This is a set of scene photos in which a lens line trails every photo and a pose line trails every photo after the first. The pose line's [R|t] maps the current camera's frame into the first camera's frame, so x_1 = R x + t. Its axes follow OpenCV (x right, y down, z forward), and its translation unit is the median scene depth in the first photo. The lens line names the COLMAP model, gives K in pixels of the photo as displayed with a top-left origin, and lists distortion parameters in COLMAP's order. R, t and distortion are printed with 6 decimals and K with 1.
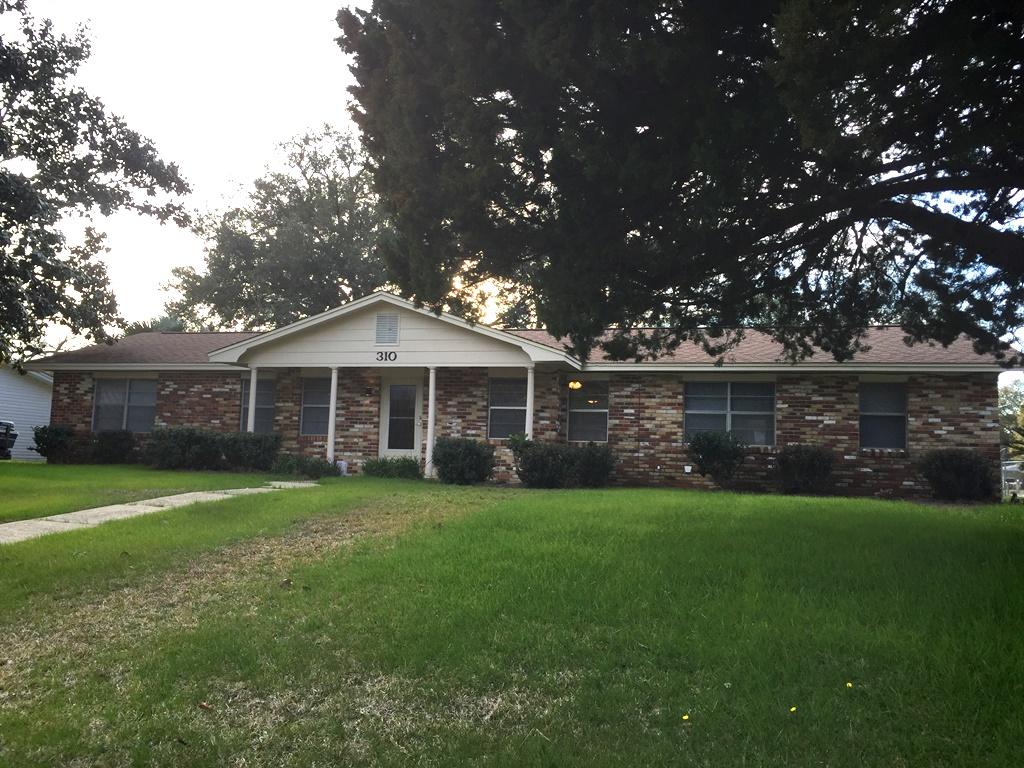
lens RADIAL K [[872.2, 0, 513.6], [0, 872.2, 382.9], [0, 0, 1]] dist [0.046919, -0.006040]
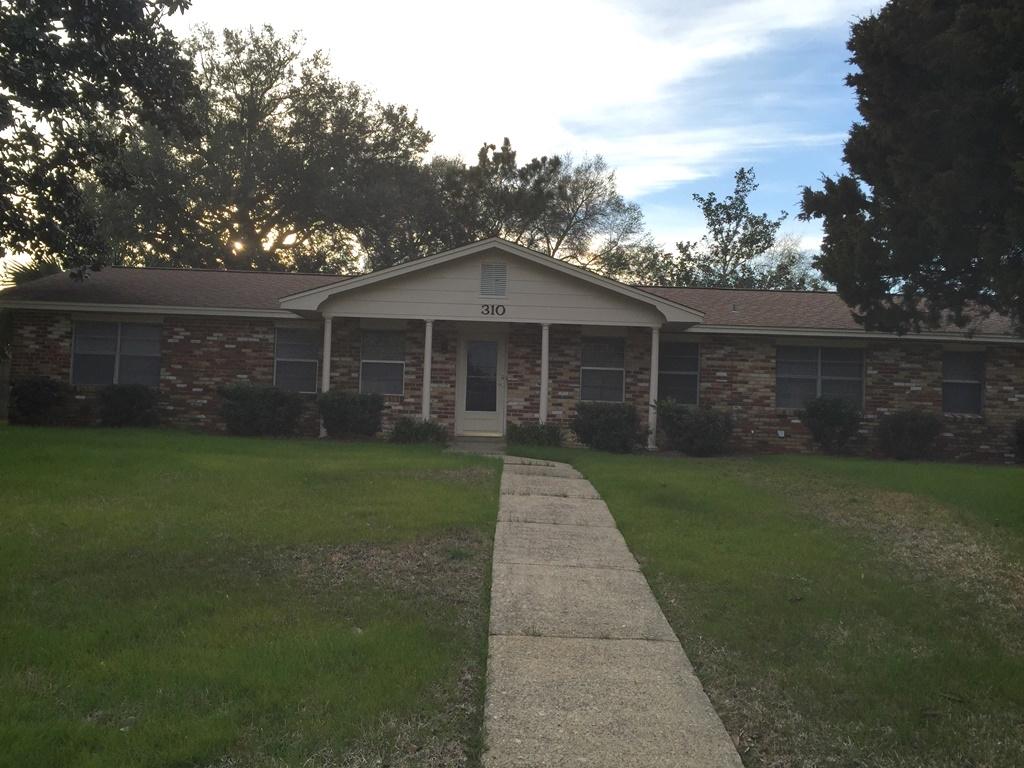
lens RADIAL K [[872.2, 0, 513.6], [0, 872.2, 382.9], [0, 0, 1]] dist [0.046919, -0.006040]
pose [[0.965281, 0.013208, 0.260880, -0.350803], [-0.028931, 0.997982, 0.056518, -0.006618], [-0.259607, -0.062104, 0.963715, 0.116916]]
